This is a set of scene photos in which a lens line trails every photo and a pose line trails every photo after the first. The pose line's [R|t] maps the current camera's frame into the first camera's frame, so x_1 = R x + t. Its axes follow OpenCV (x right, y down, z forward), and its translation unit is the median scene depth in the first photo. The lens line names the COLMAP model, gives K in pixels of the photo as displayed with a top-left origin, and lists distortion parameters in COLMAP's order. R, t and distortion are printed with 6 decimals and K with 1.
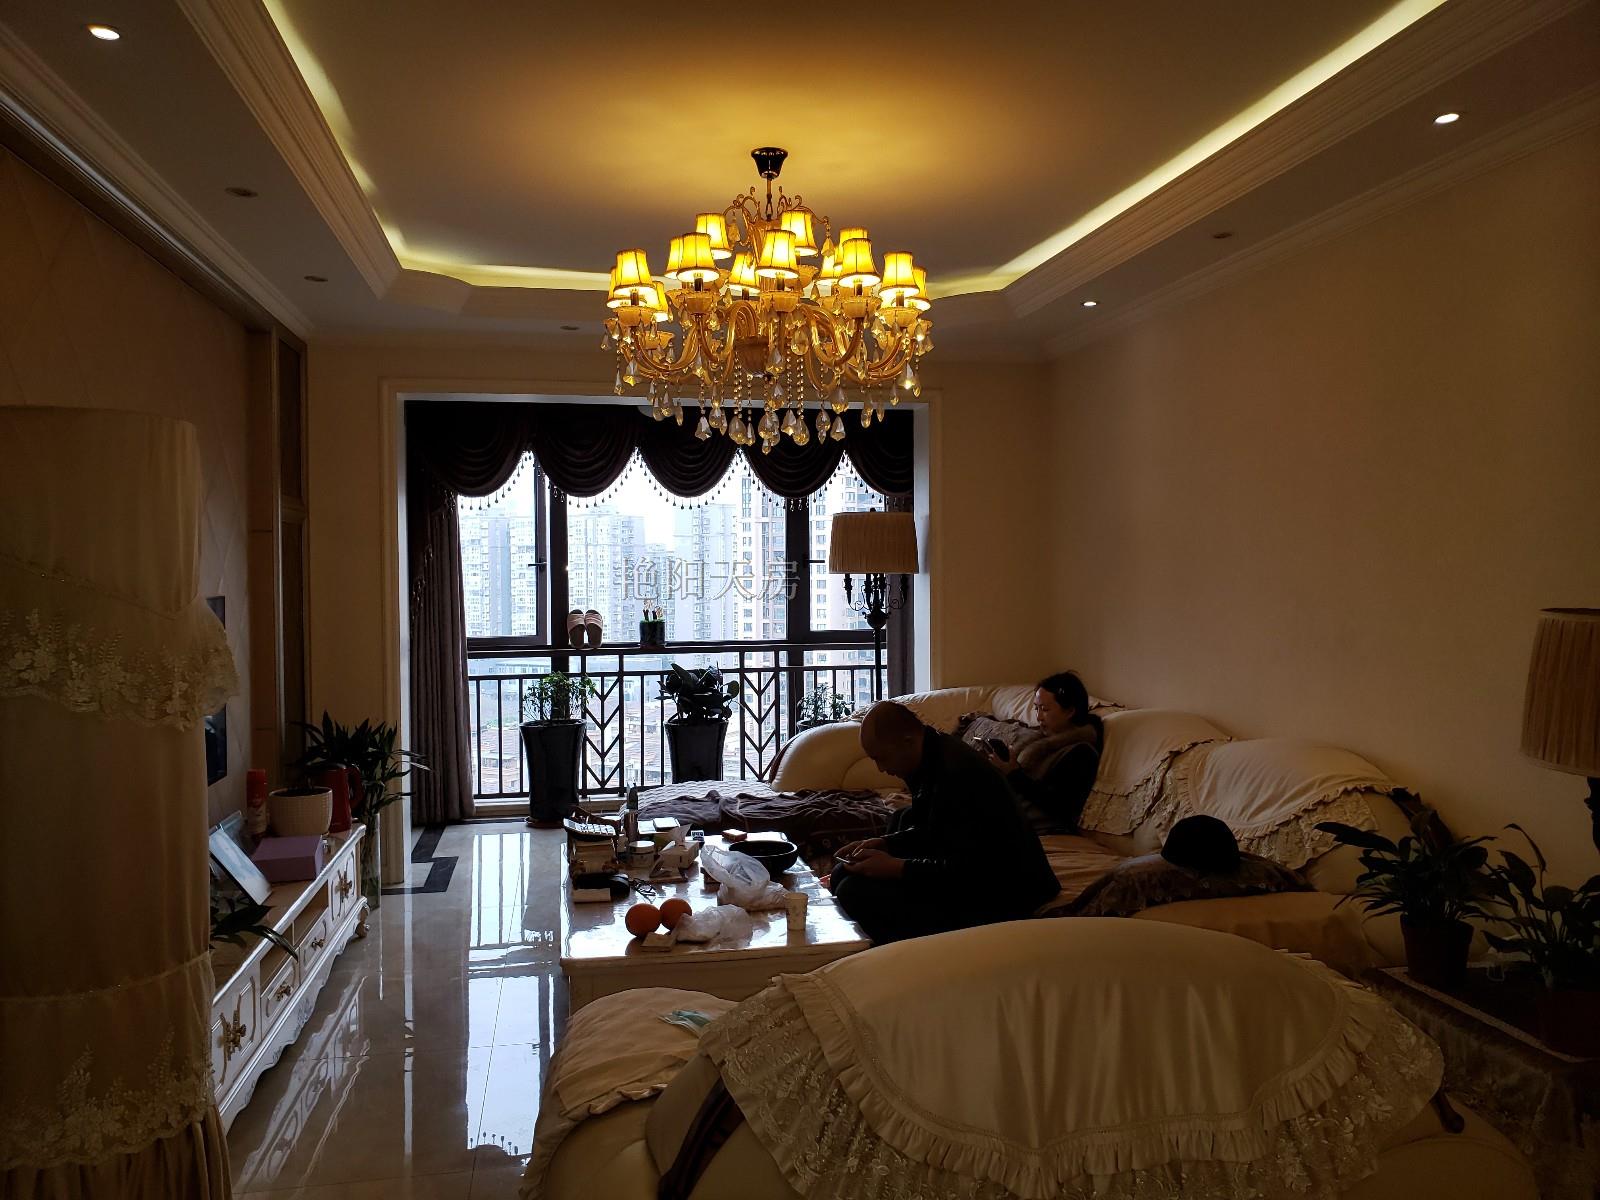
lens RADIAL K [[1216.3, 0, 801.5], [0, 1216.3, 600.6], [0, 0, 1]] dist [0.020007, 0.007642]
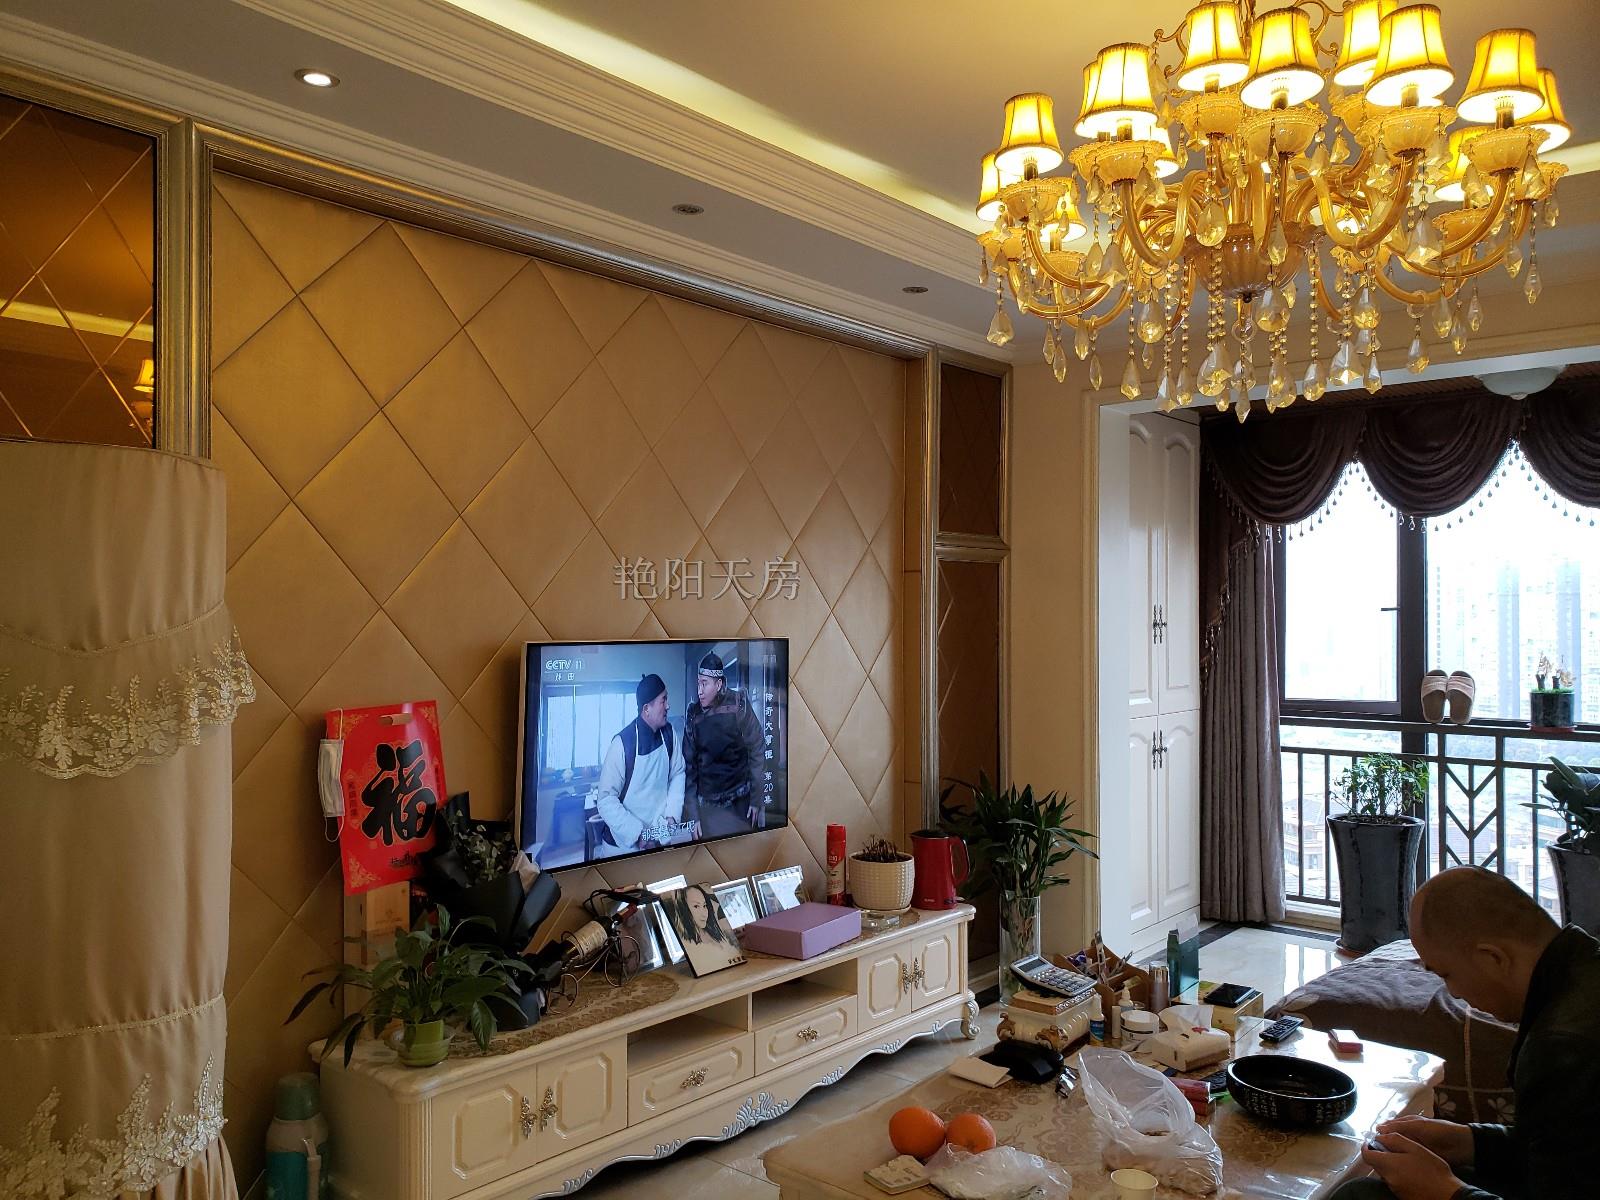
lens RADIAL K [[1216.3, 0, 800.5], [0, 1216.3, 599.6], [0, 0, 1]] dist [0.020007, 0.007642]
pose [[0.621281, -0.002758, -0.783583, 0.158284], [-0.028205, 0.999267, -0.025881, -0.005246], [0.783080, 0.038180, 0.620748, 0.237872]]
